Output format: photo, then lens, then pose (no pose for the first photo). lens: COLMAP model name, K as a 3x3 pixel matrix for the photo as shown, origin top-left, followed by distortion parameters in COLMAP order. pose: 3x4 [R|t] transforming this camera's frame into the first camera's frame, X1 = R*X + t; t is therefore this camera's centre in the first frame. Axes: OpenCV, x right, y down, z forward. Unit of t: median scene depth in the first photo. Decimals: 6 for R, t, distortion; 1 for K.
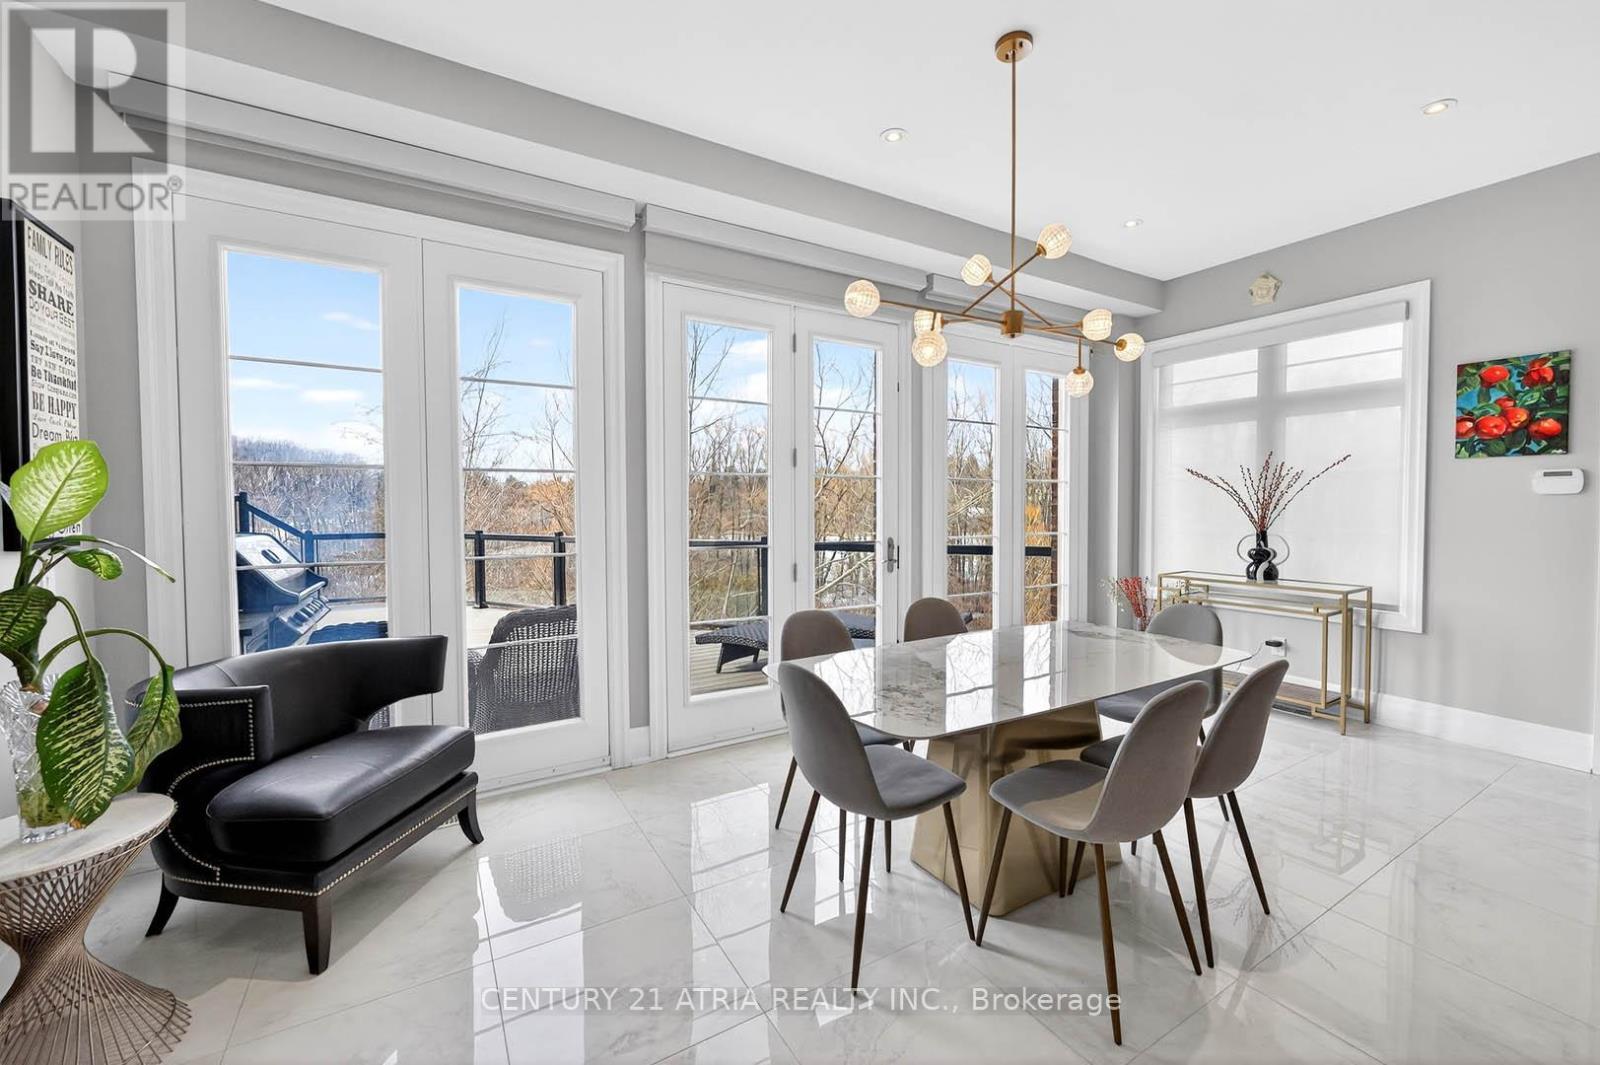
lens RADIAL K [[630.8, 0, 767.0], [0, 630.8, 523.8], [0, 0, 1]] dist [0.000065, 0.000076]
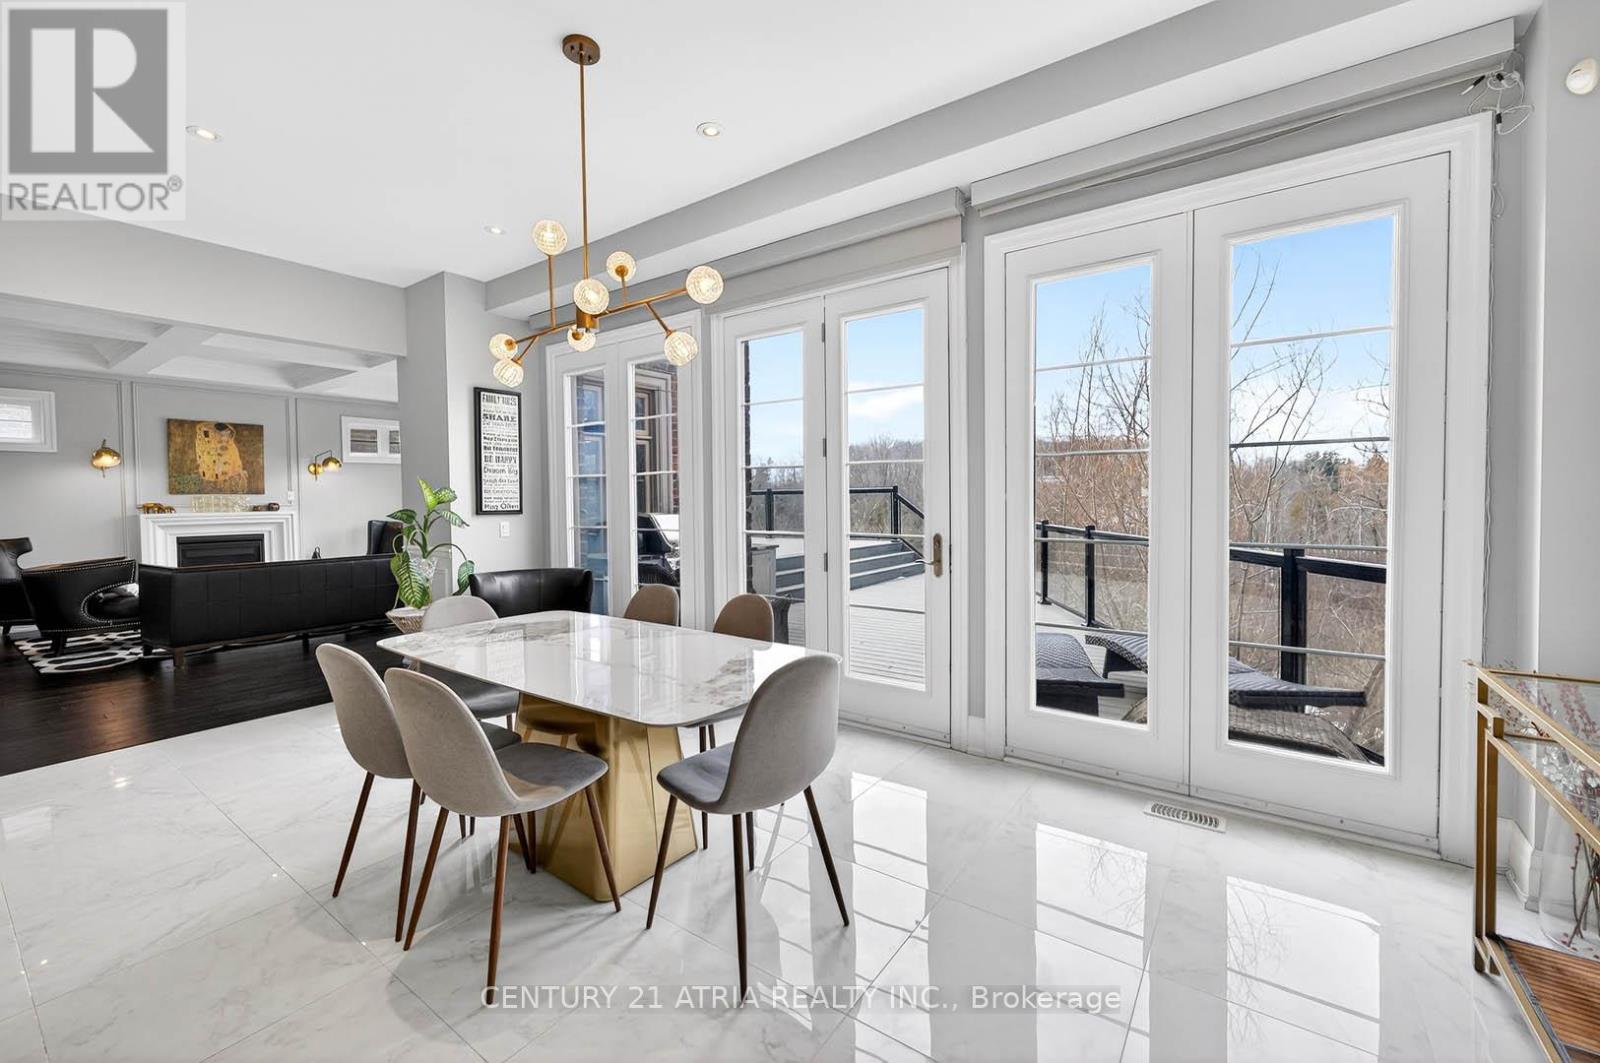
lens RADIAL K [[641.8, 0, 809.6], [0, 641.8, 515.9], [0, 0, 1]] dist [0.000204, -0.000115]
pose [[0.434422, 0.035008, -0.900029, 0.611437], [-0.020705, 0.999368, 0.028878, -0.015849], [0.900471, 0.006090, 0.434873, 0.344280]]
